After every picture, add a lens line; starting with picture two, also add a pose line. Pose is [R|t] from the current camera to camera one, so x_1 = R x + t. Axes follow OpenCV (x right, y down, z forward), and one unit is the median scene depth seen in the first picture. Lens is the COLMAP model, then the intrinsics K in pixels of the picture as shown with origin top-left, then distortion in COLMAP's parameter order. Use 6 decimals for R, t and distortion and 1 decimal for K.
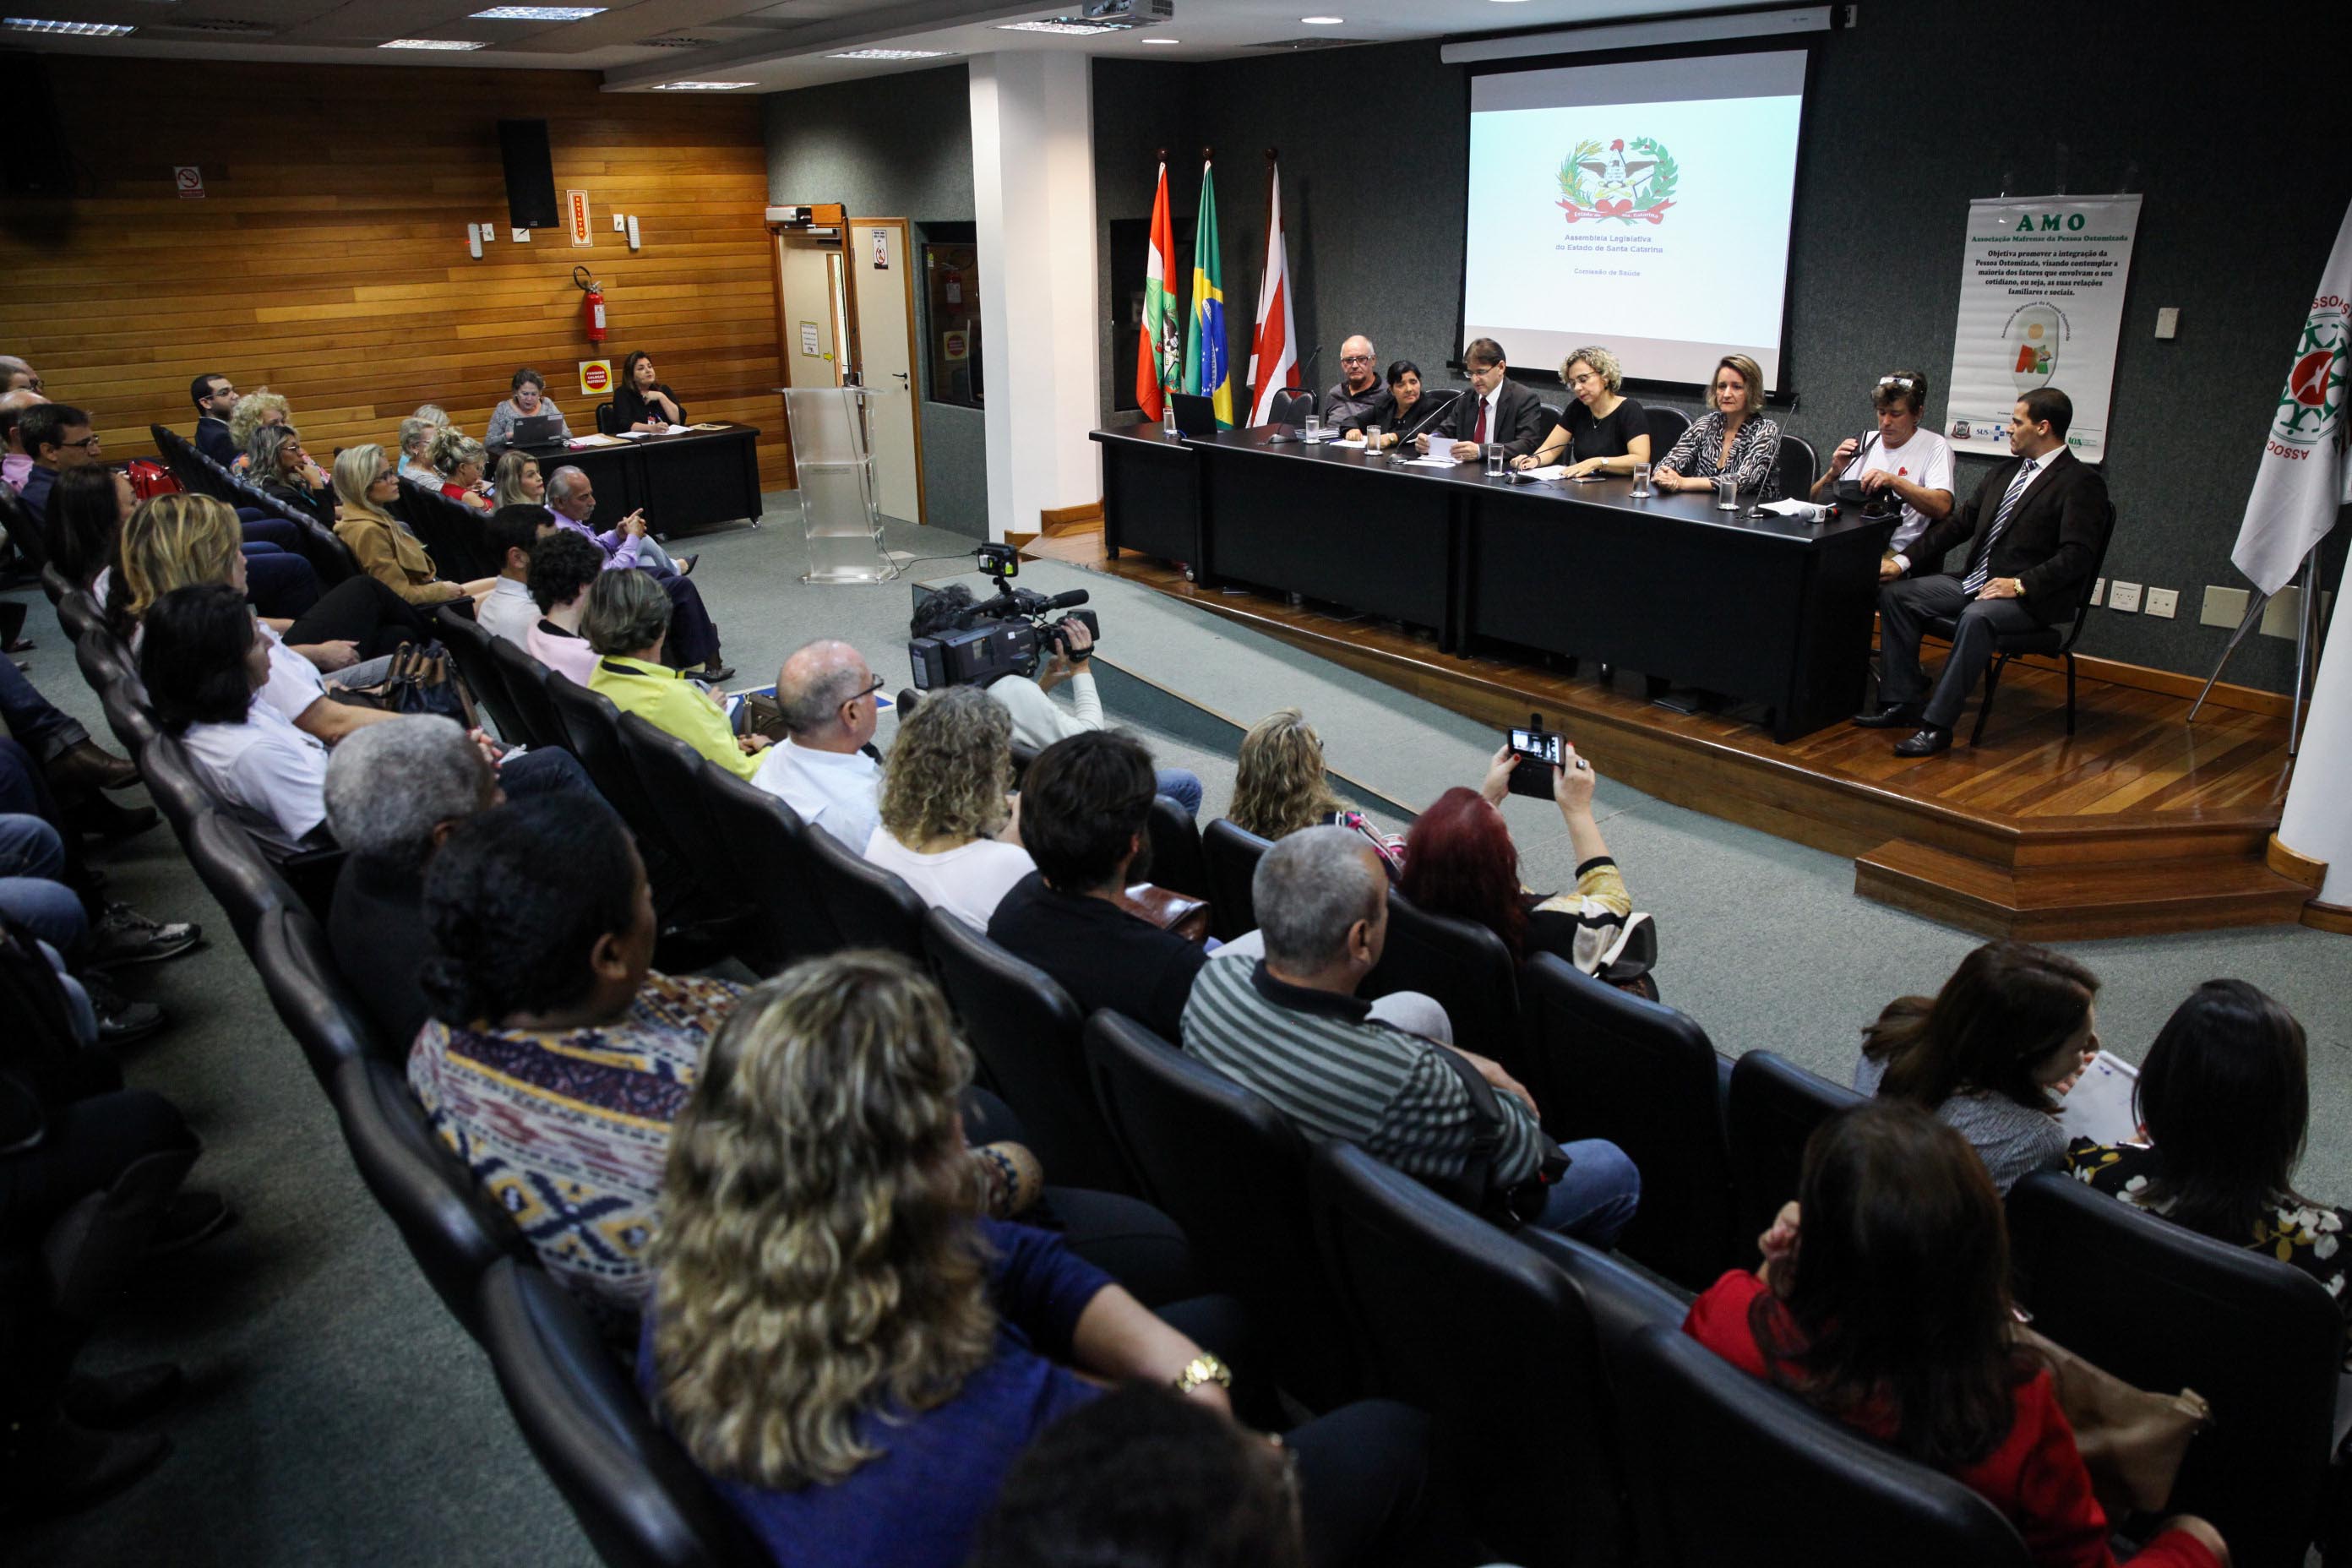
lens RADIAL K [[1627.1, 0, 1156.6], [0, 1627.1, 778.2], [0, 0, 1]] dist [-0.099714, 0.072897]
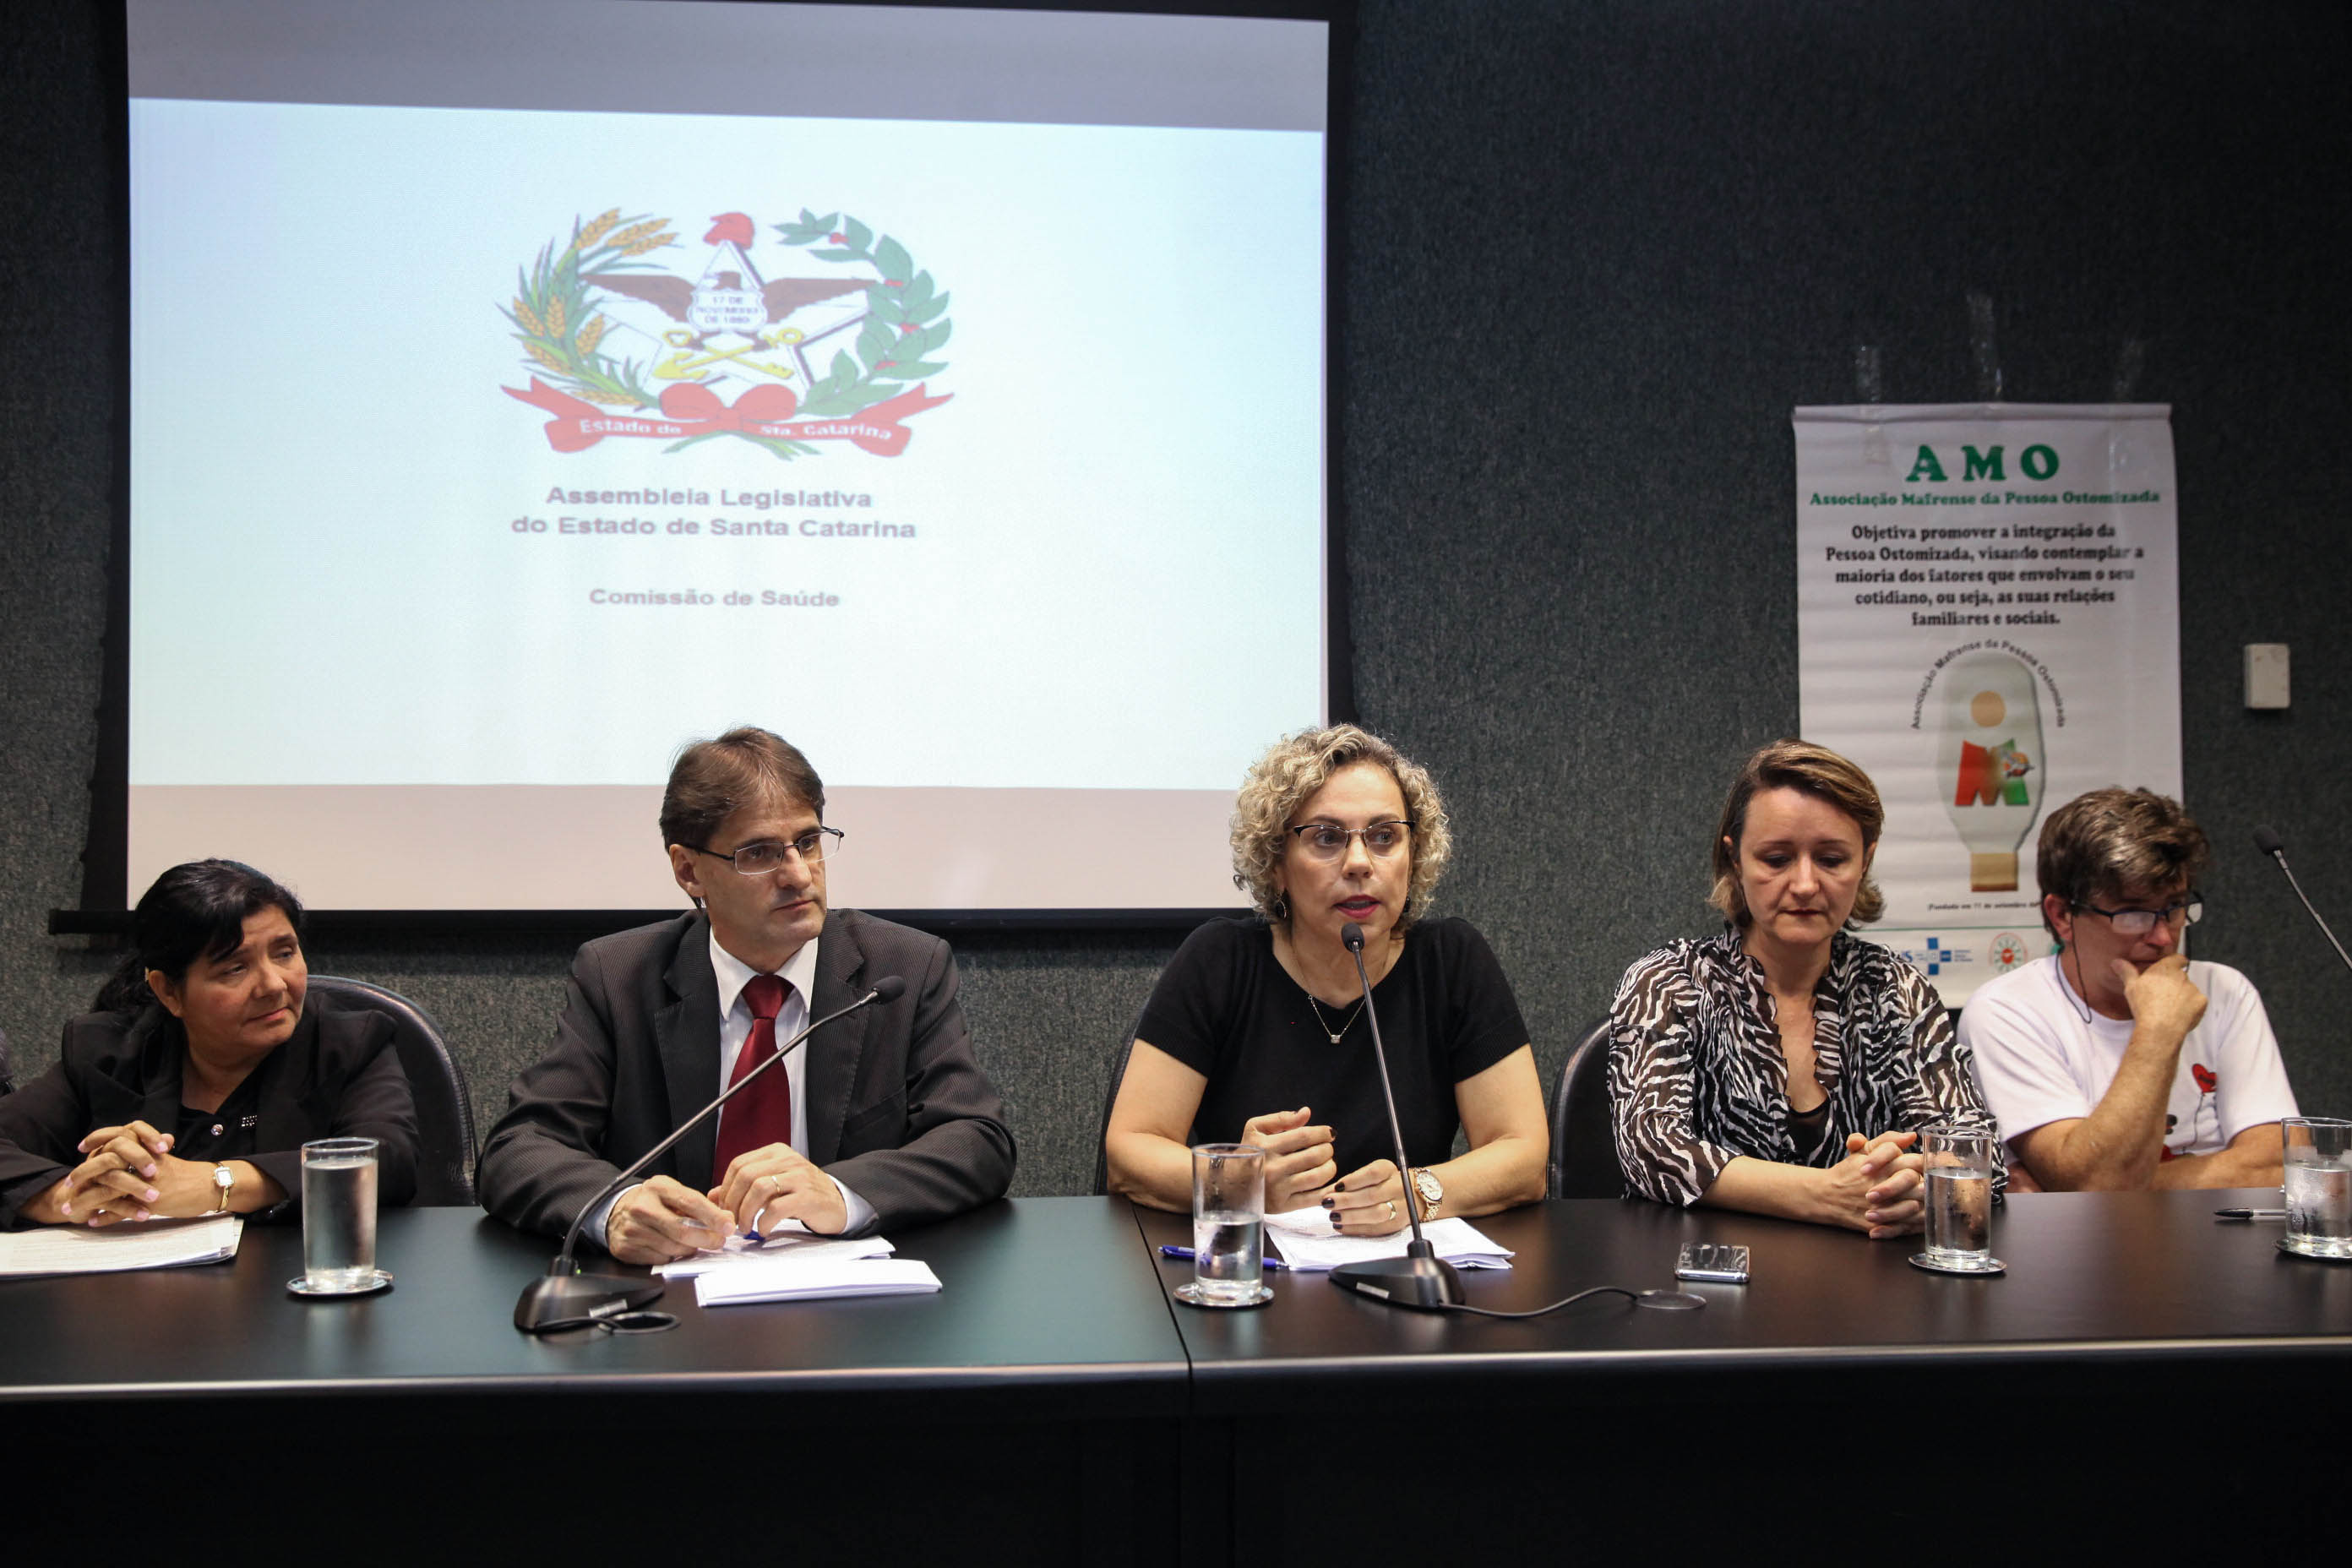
lens RADIAL K [[2045.5, 0, 1171.6], [0, 2045.5, 796.7], [0, 0, 1]] dist [-0.049675, 0.085388]
pose [[0.557943, 0.027314, 0.829430, -0.009669], [0.269043, 0.939524, -0.211920, -0.169066], [-0.785058, 0.341392, 0.516852, 0.743039]]
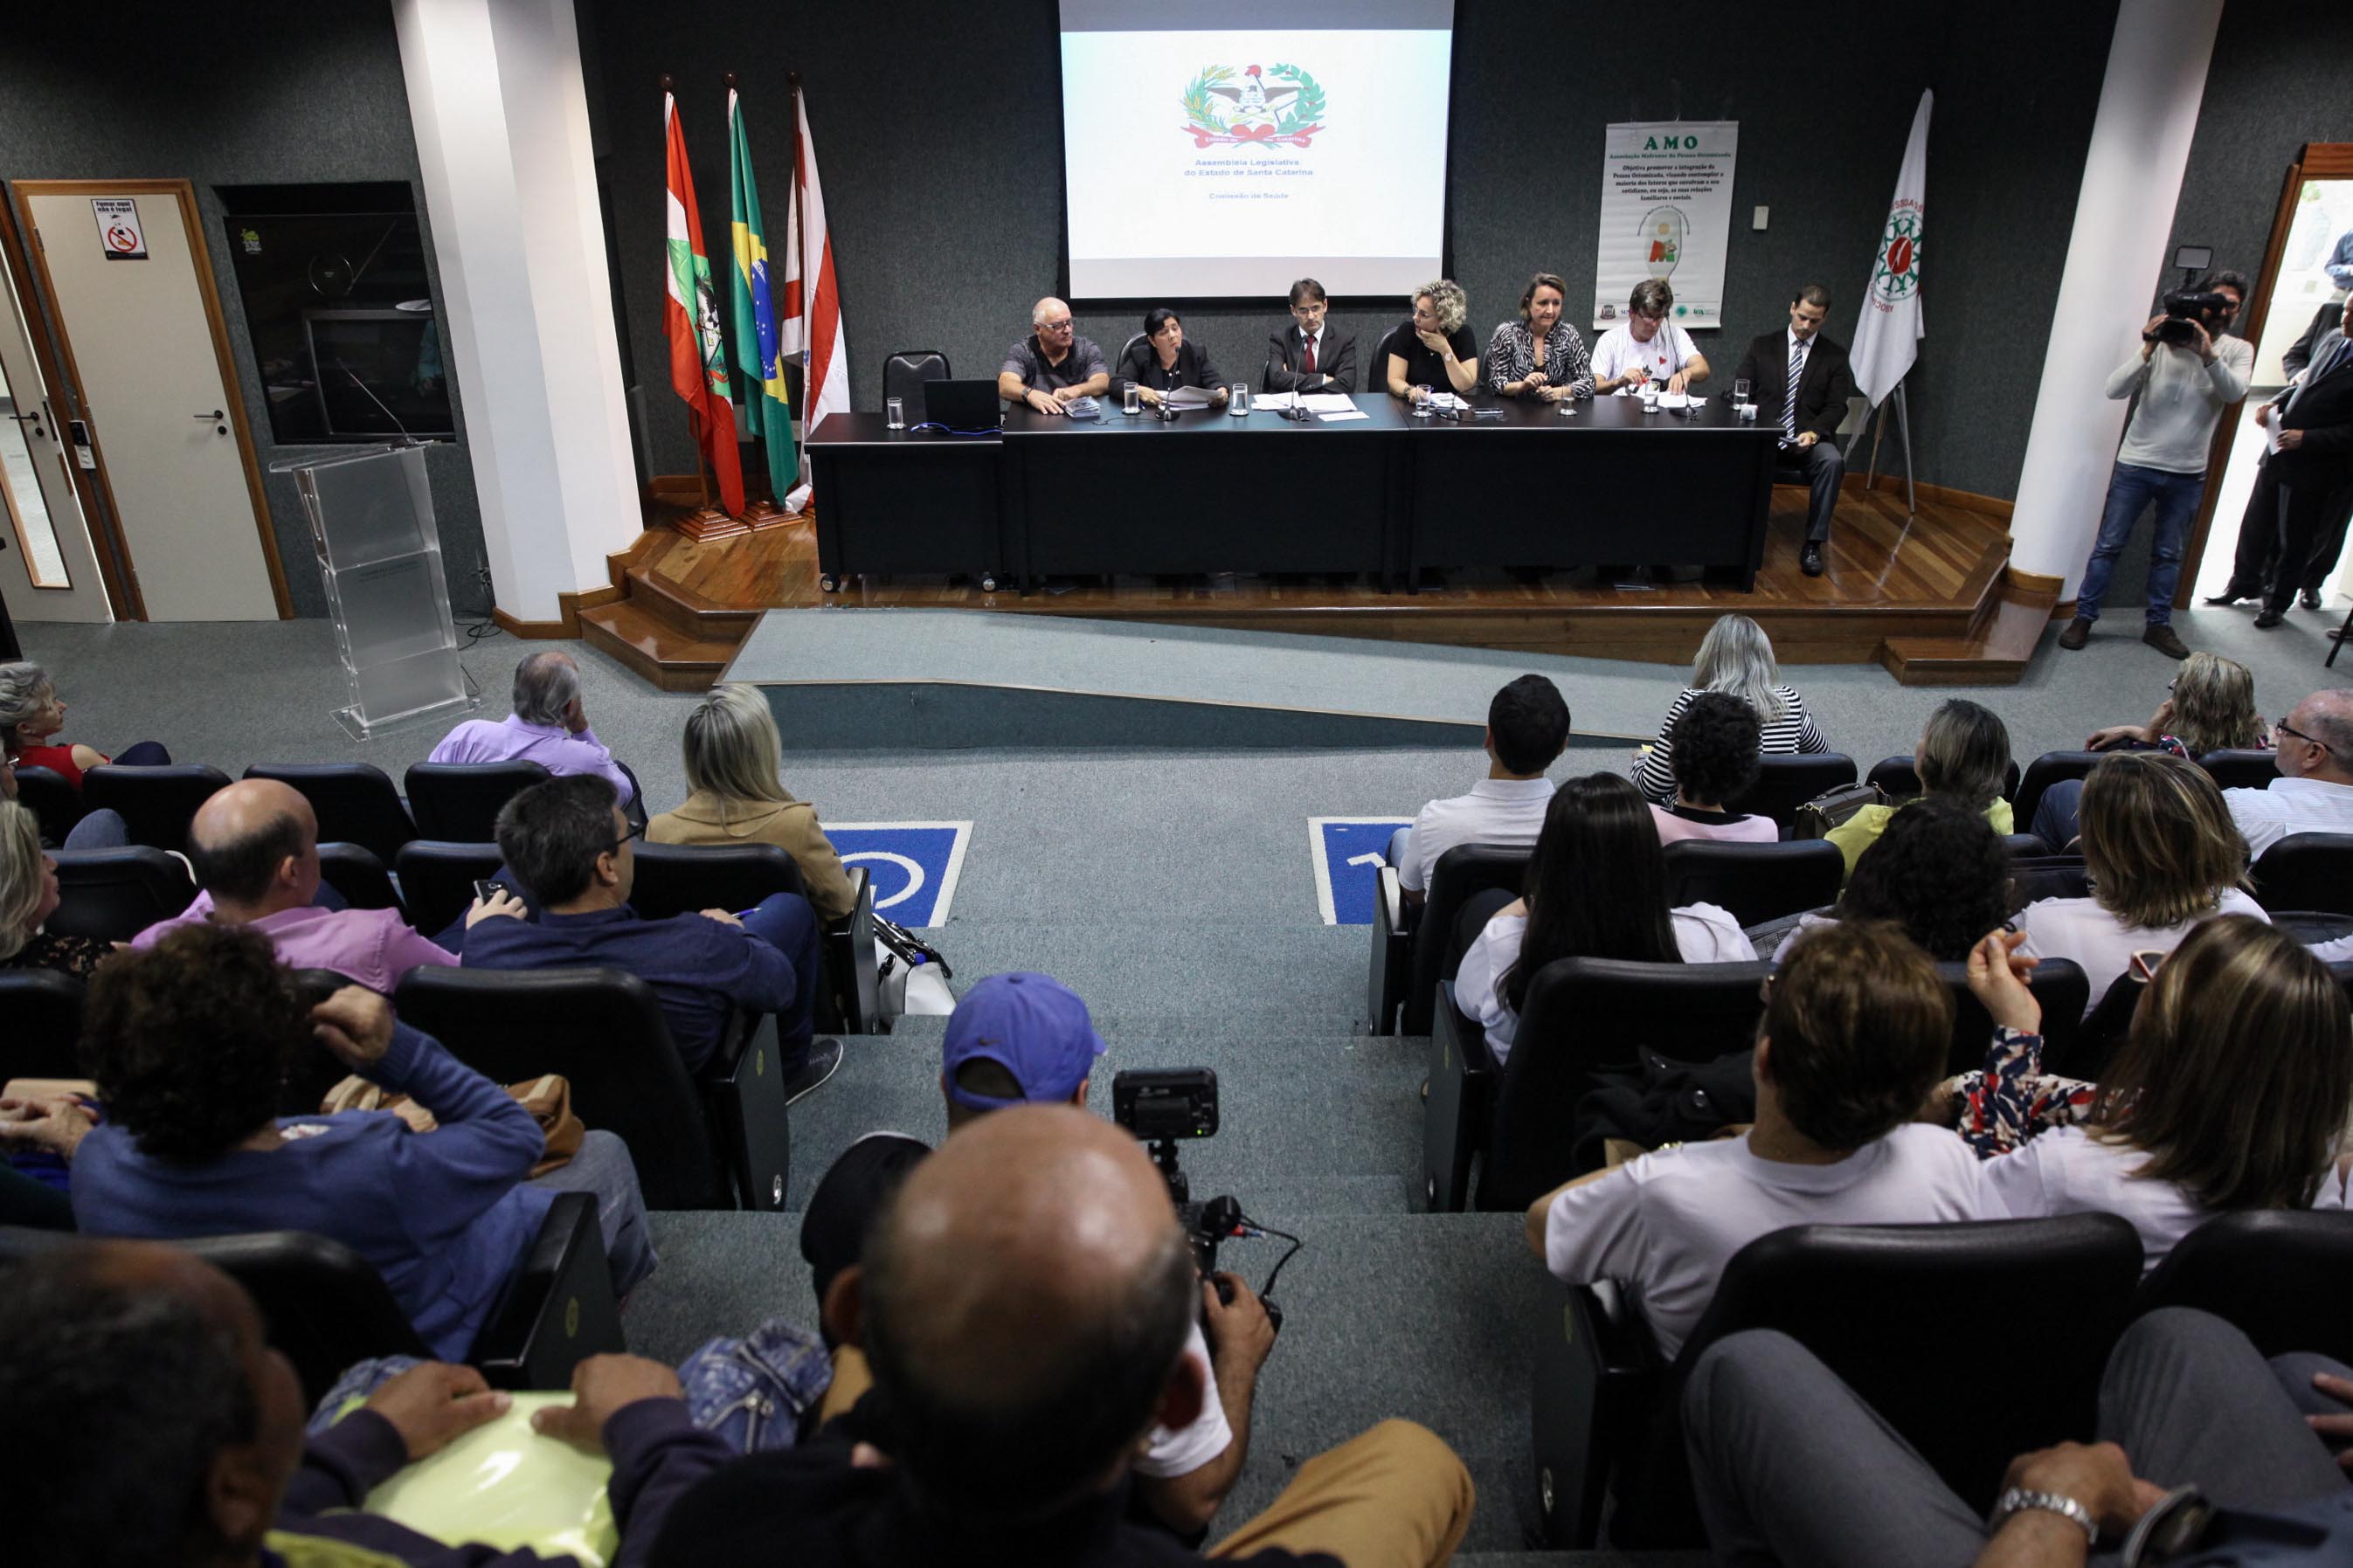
lens RADIAL K [[1627.6, 0, 1180.2], [0, 1627.6, 780.8], [0, 0, 1]] dist [-0.099714, 0.072897]
pose [[0.624903, -0.329806, 0.707619, -0.608062], [0.262845, 0.942352, 0.207089, -0.192437], [-0.735125, 0.056583, 0.675566, 0.368208]]
